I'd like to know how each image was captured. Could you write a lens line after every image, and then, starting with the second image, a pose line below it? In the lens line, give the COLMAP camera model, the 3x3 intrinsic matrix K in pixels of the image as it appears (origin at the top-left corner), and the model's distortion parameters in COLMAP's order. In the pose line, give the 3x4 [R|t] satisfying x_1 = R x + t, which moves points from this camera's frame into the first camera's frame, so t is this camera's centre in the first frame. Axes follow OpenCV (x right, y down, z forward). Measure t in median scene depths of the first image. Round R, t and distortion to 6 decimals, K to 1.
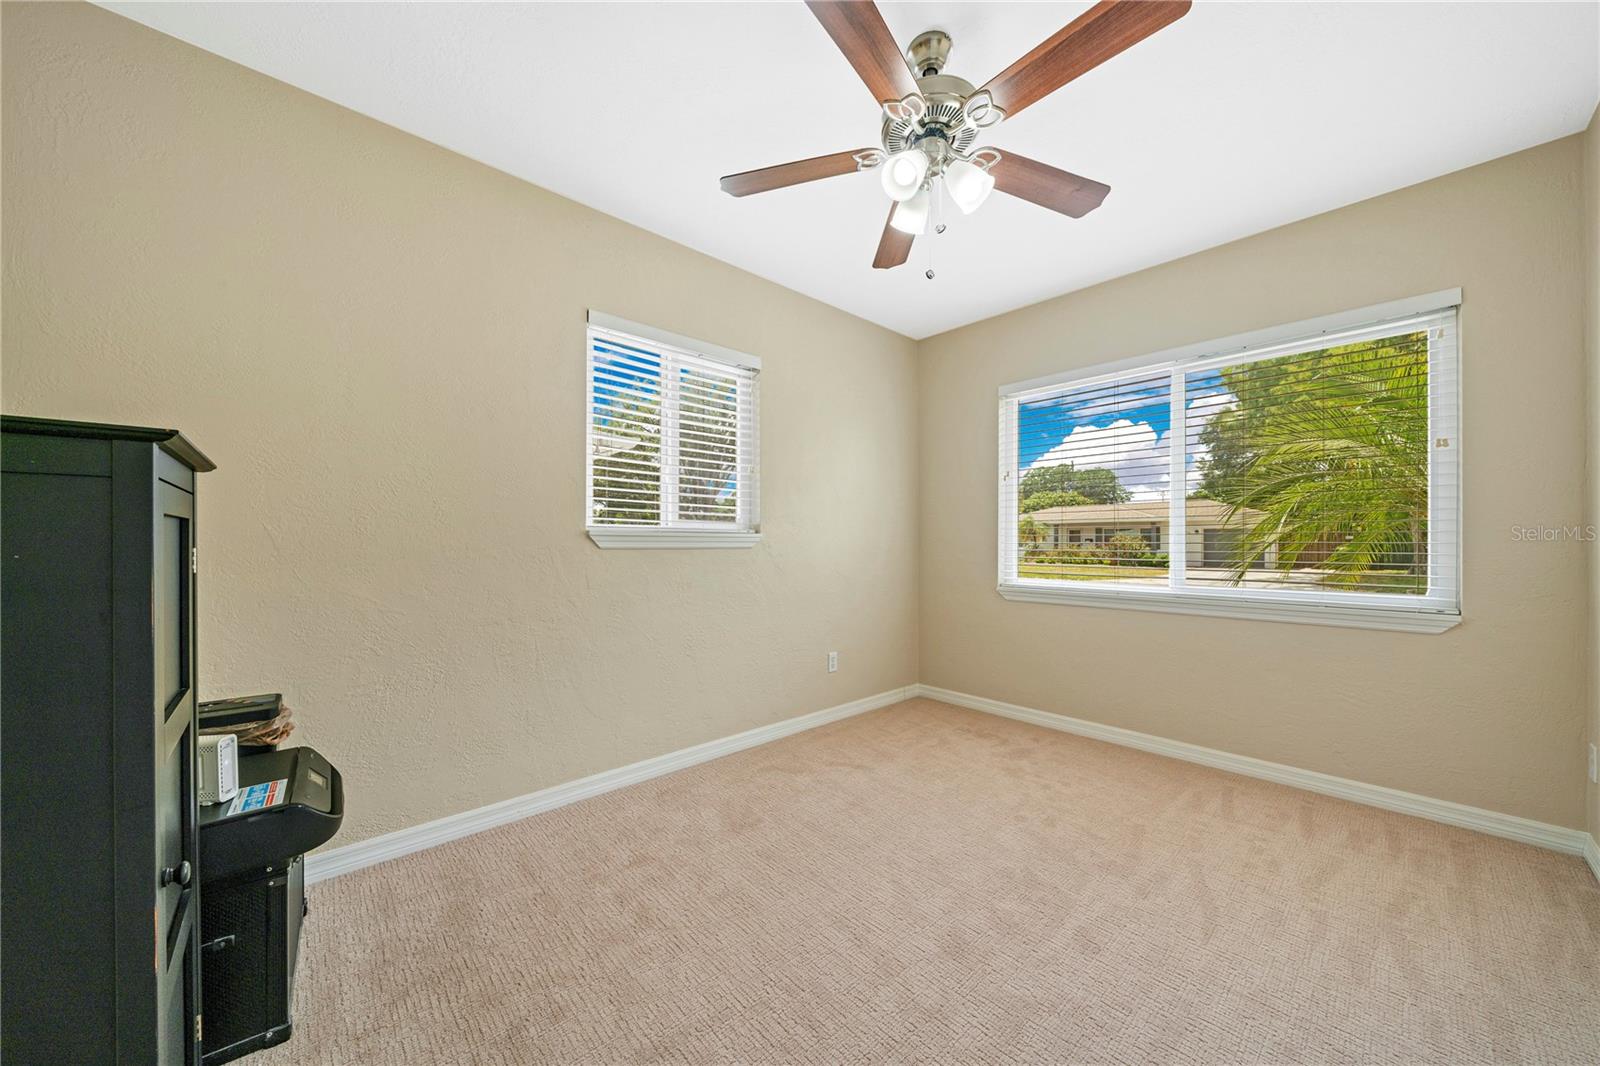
lens RADIAL K [[547.7, 0, 803.3], [0, 547.7, 541.8], [0, 0, 1]] dist [-0.004505, -0.000122]
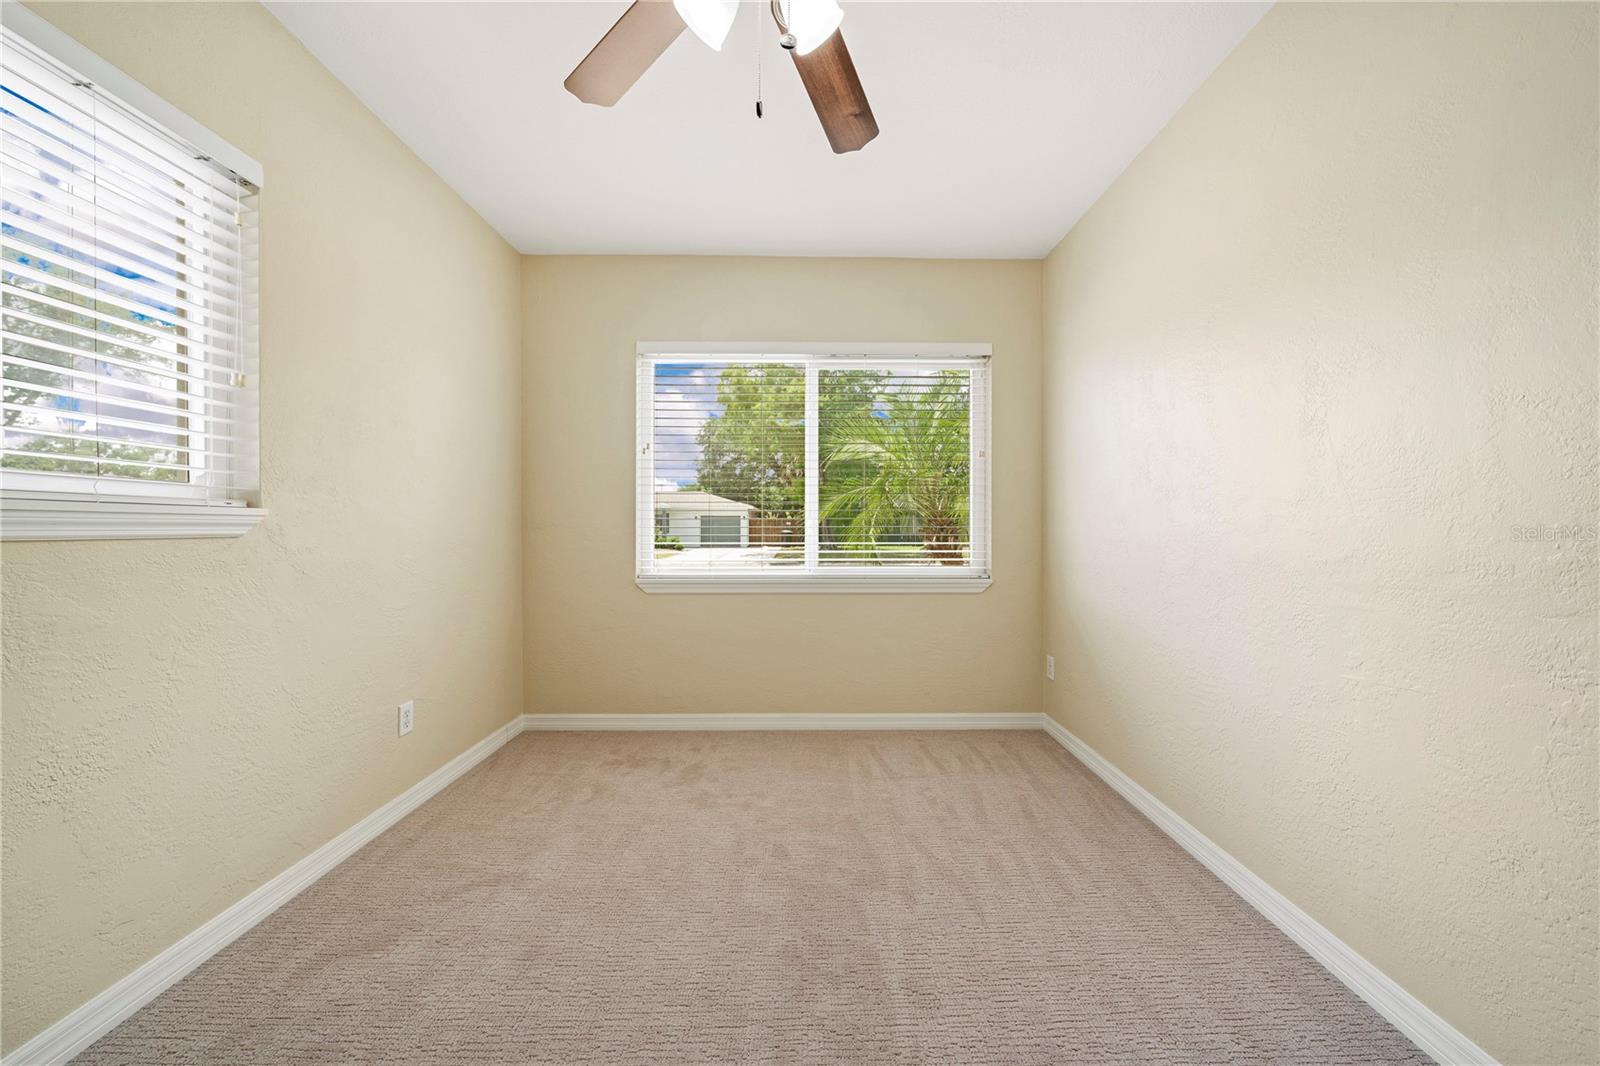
lens RADIAL K [[551.5, 0, 802.9], [0, 551.5, 529.4], [0, 0, 1]] dist [-0.005006, -0.000058]
pose [[0.677154, -0.003544, 0.735833, -0.118167], [-0.000517, 0.999986, 0.005293, 0.001808], [-0.735842, -0.003965, 0.677142, 0.290459]]
